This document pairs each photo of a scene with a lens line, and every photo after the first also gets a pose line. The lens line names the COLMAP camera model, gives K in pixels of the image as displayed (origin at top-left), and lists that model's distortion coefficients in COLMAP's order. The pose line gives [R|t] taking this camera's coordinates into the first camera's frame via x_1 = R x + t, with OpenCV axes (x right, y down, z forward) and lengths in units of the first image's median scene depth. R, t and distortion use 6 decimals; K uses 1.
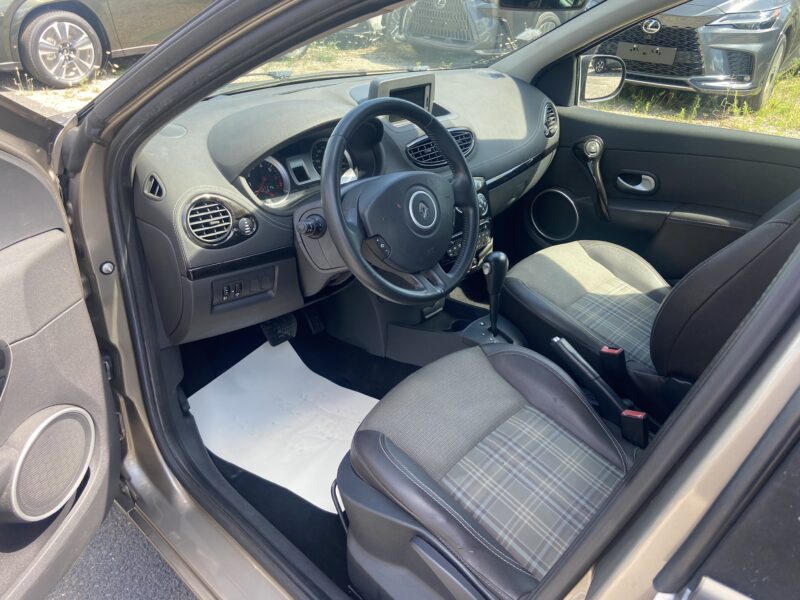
lens RADIAL K [[607.2, 0, 412.8], [0, 607.2, 300.9], [0, 0, 1]] dist [0.103726, -0.135898]
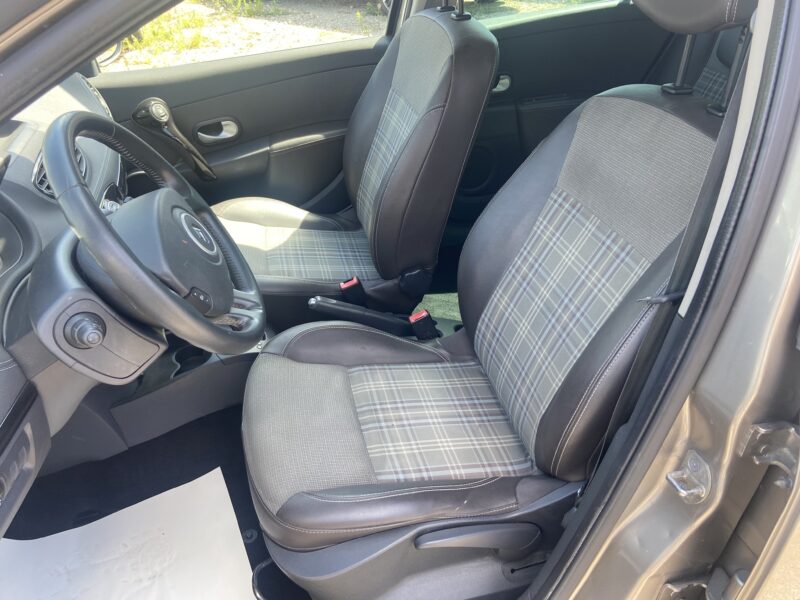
lens RADIAL K [[597.2, 0, 413.3], [0, 597.2, 302.8], [0, 0, 1]] dist [0.124895, -0.171326]
pose [[0.544190, -0.526949, 0.652826, -0.319074], [0.463735, 0.837389, 0.289360, -0.144409], [-0.699148, 0.145272, 0.700063, 0.238373]]
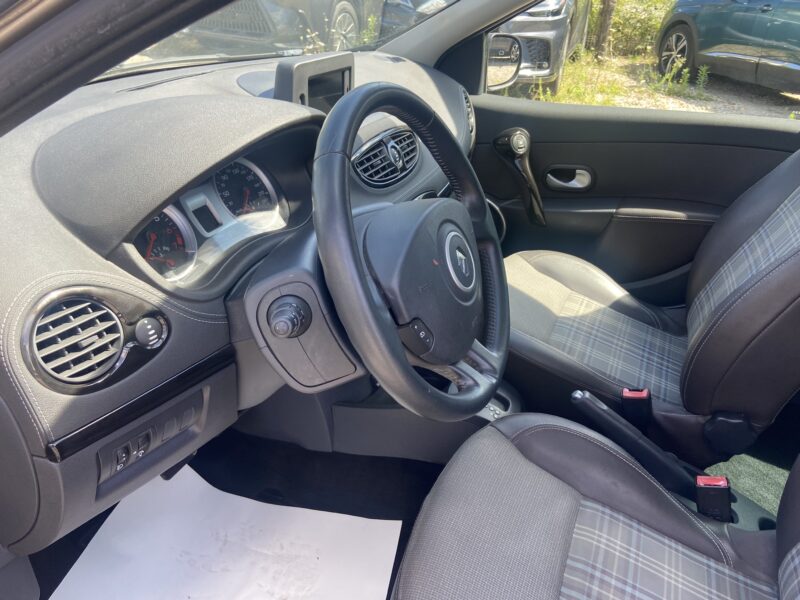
lens RADIAL K [[597.2, 0, 413.3], [0, 597.2, 302.8], [0, 0, 1]] dist [0.124895, -0.171326]
pose [[0.940089, -0.151581, 0.305378, -0.183906], [0.148588, 0.988343, 0.033165, -0.113081], [-0.306845, 0.014198, 0.951654, 0.364714]]
